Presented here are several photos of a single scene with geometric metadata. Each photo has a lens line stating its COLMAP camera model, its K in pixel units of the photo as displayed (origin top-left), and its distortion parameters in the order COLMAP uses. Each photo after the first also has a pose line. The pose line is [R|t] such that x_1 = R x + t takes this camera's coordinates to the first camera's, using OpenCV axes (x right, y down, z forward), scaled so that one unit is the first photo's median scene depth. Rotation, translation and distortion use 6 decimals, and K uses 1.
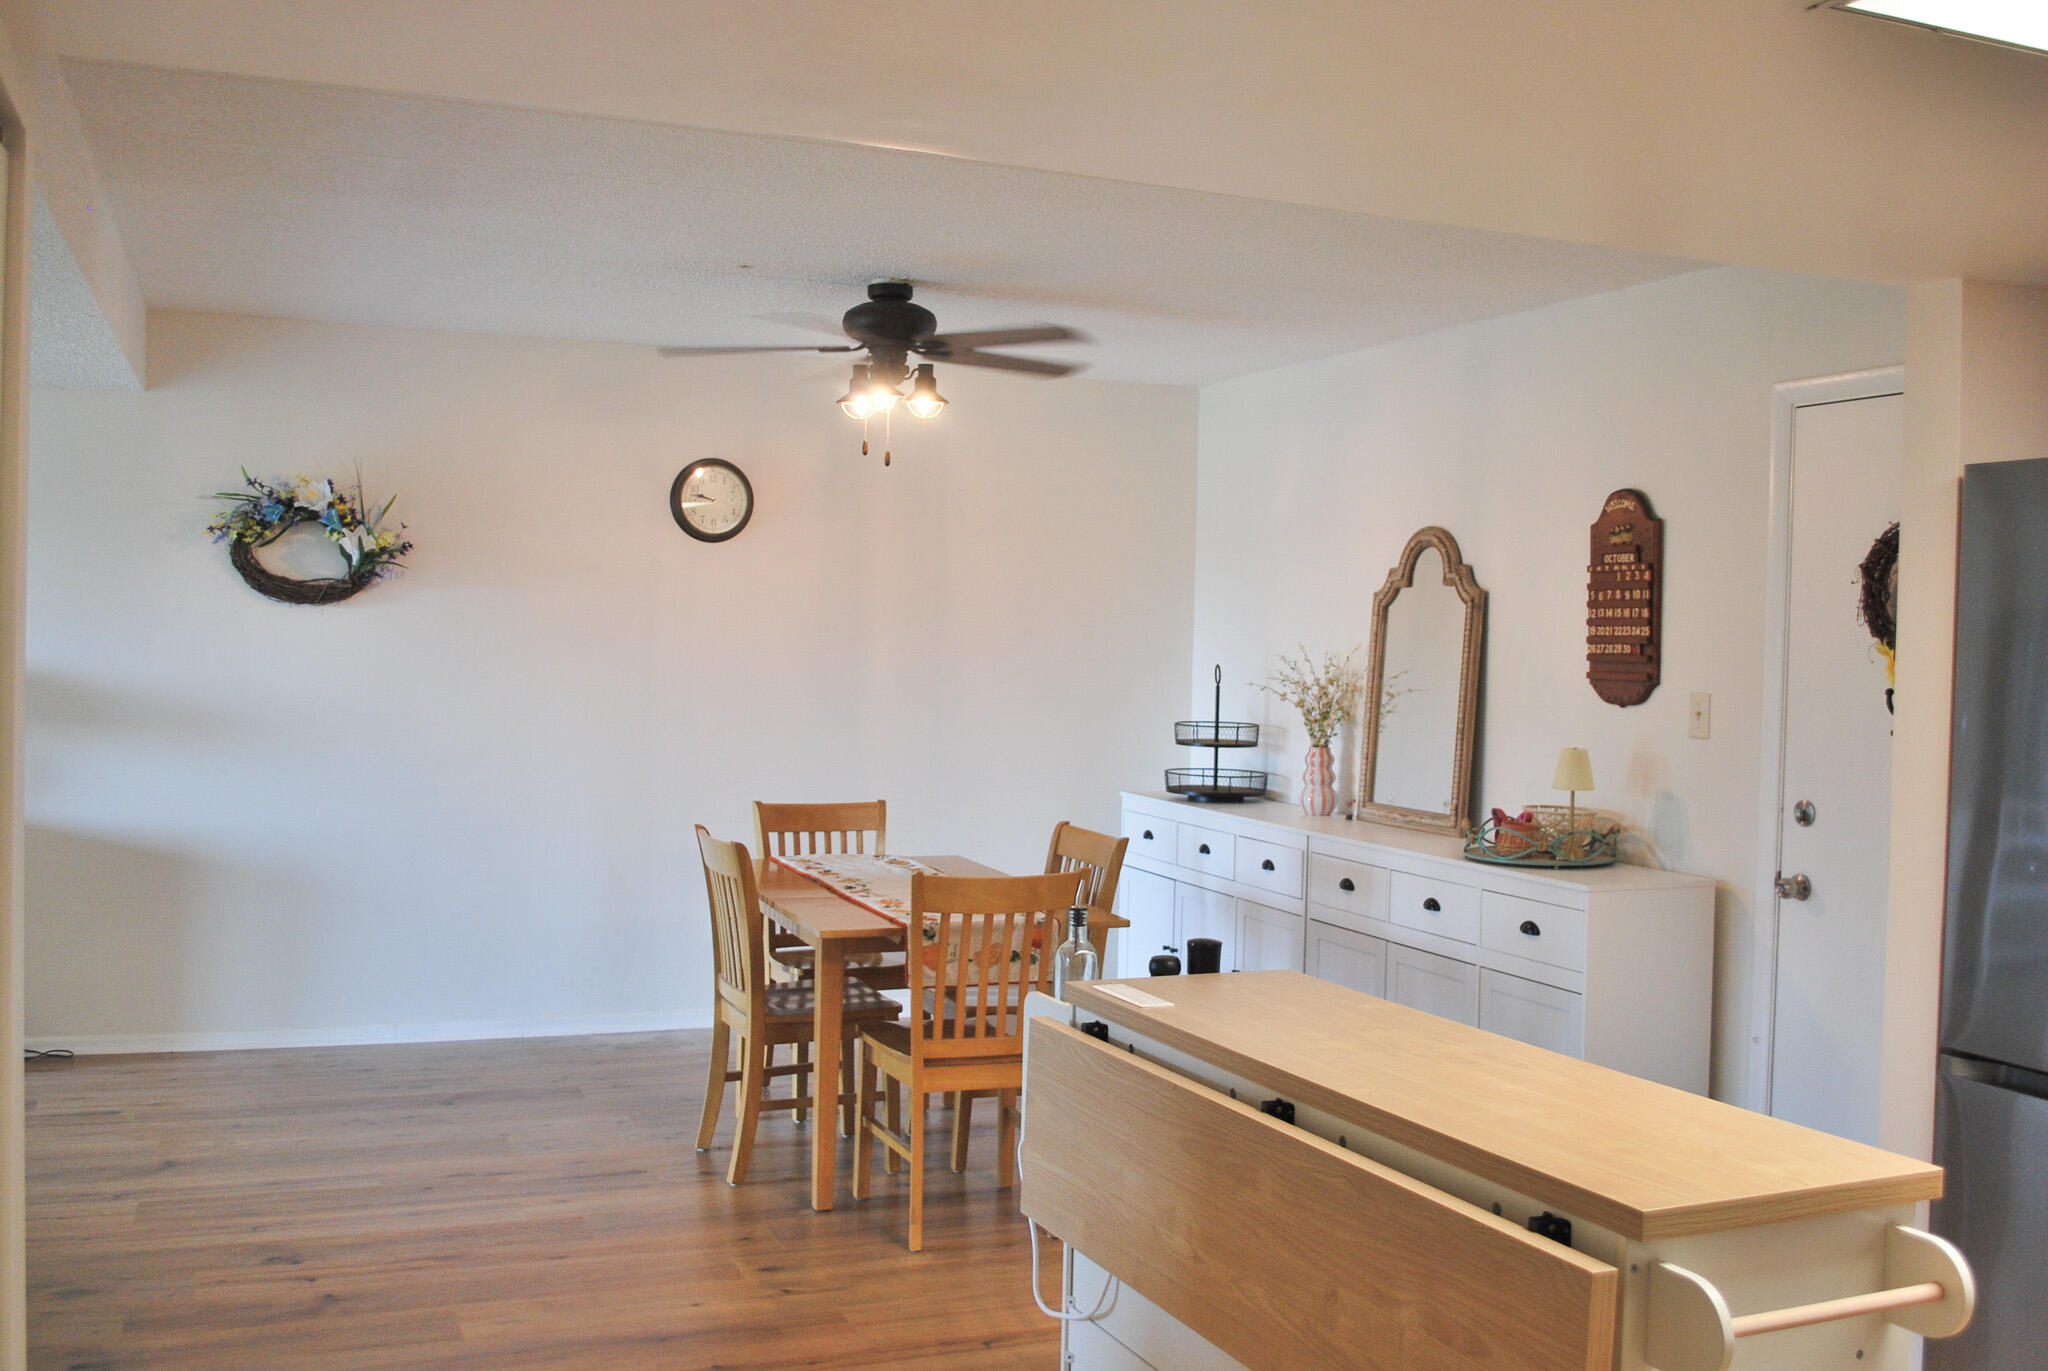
lens RADIAL K [[1967.7, 0, 1038.3], [0, 1967.7, 672.5], [0, 0, 1]] dist [-0.034635, 0.000000]
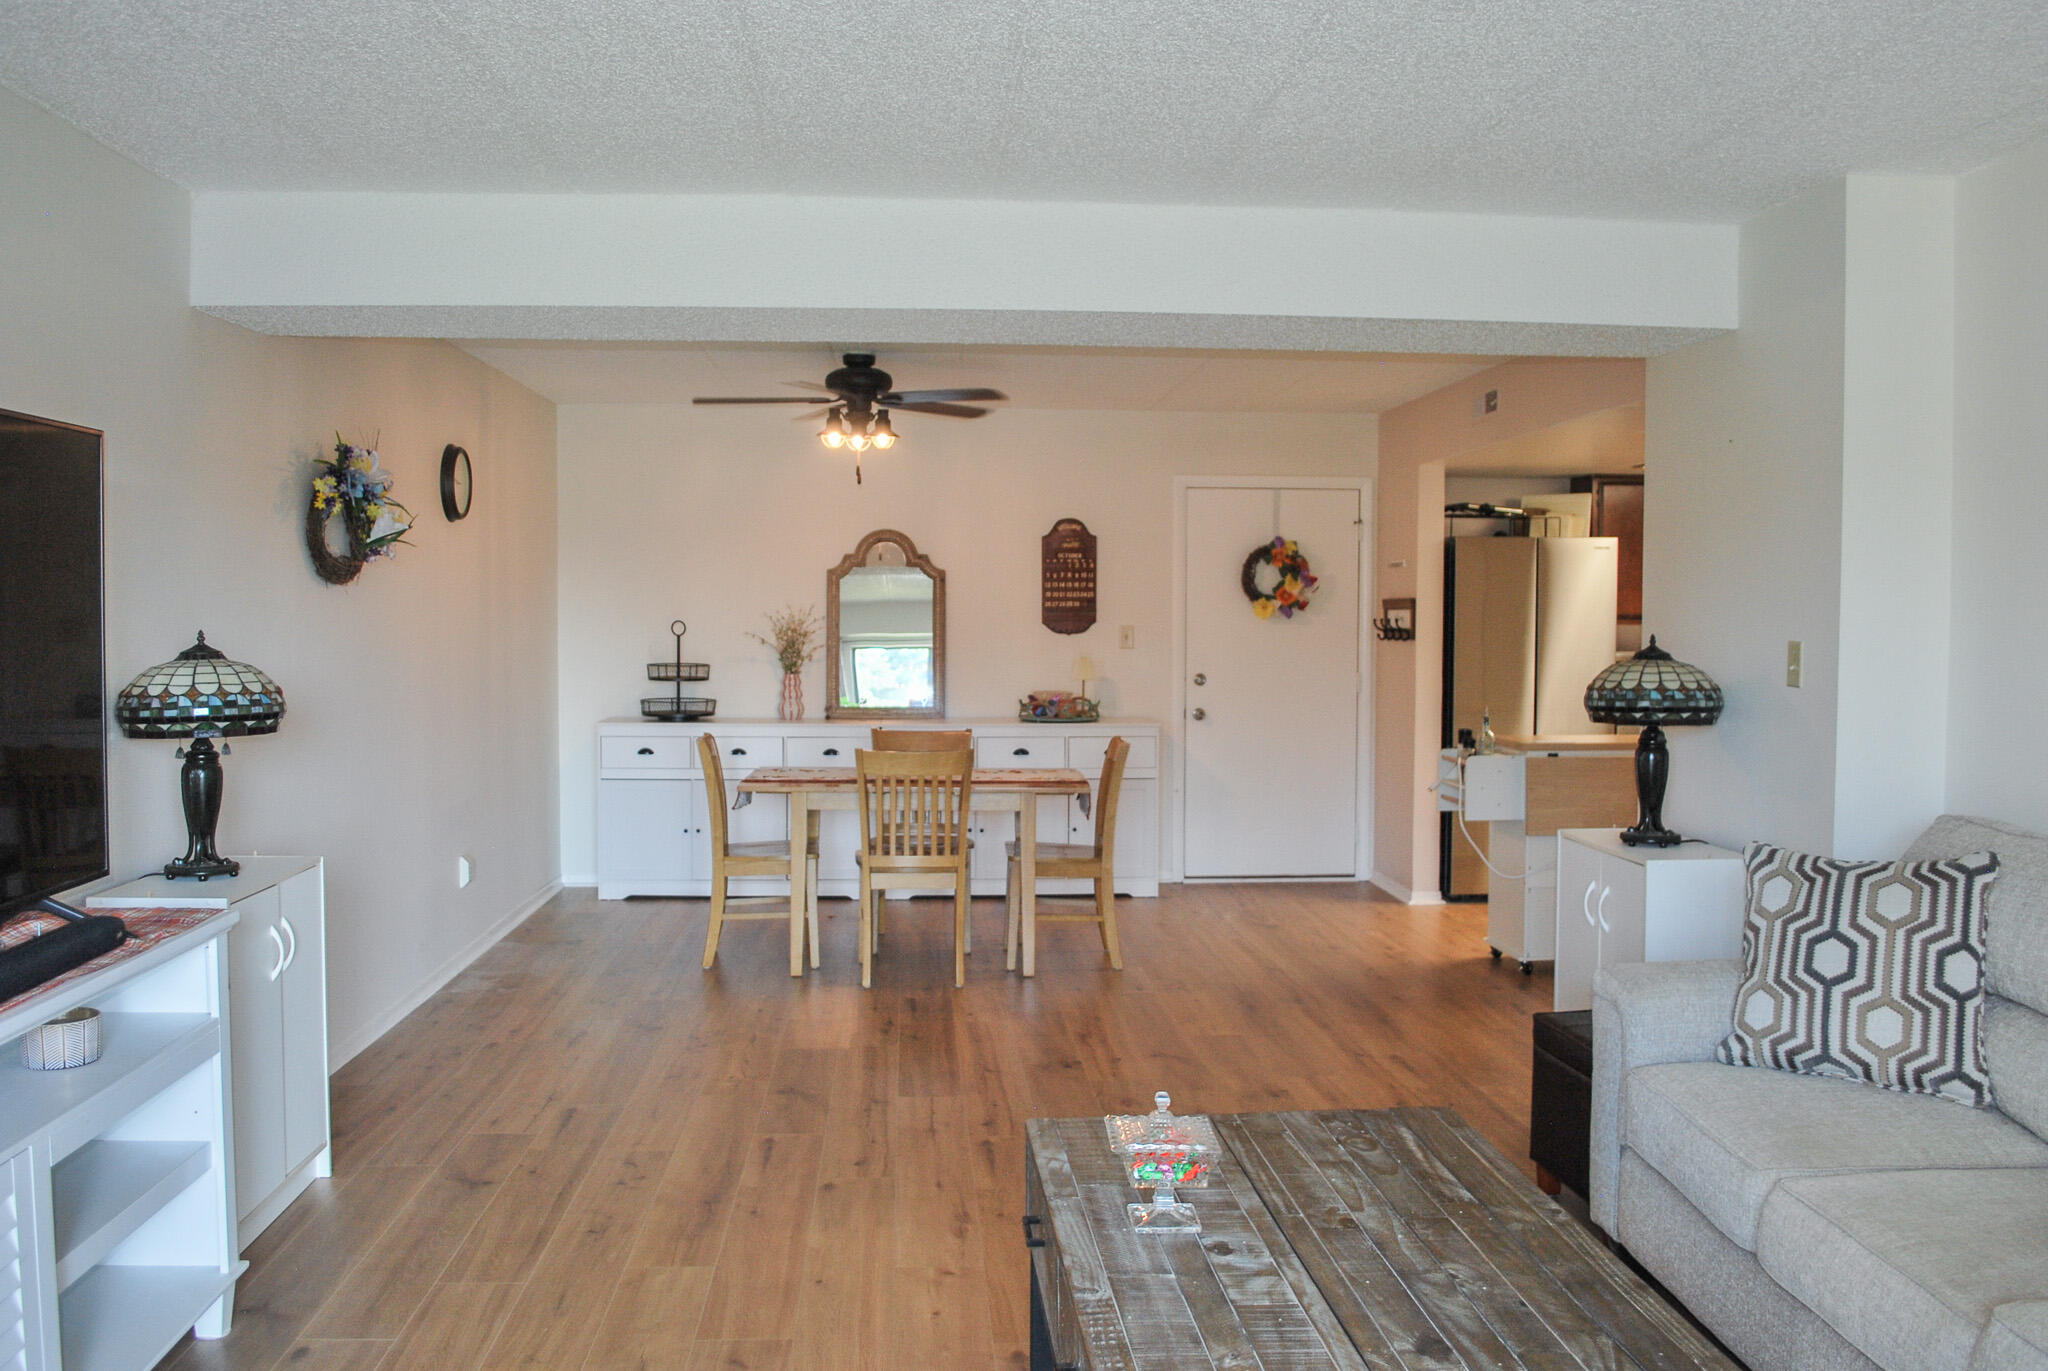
lens RADIAL K [[1615.0, 0, 1012.1], [0, 1615.0, 687.5], [0, 0, 1]] dist [-0.082634, 0.007924]
pose [[0.289371, -0.065575, 0.954968, -1.197047], [0.021019, 0.997845, 0.062150, -0.029345], [-0.956986, 0.002088, 0.290126, 0.604814]]
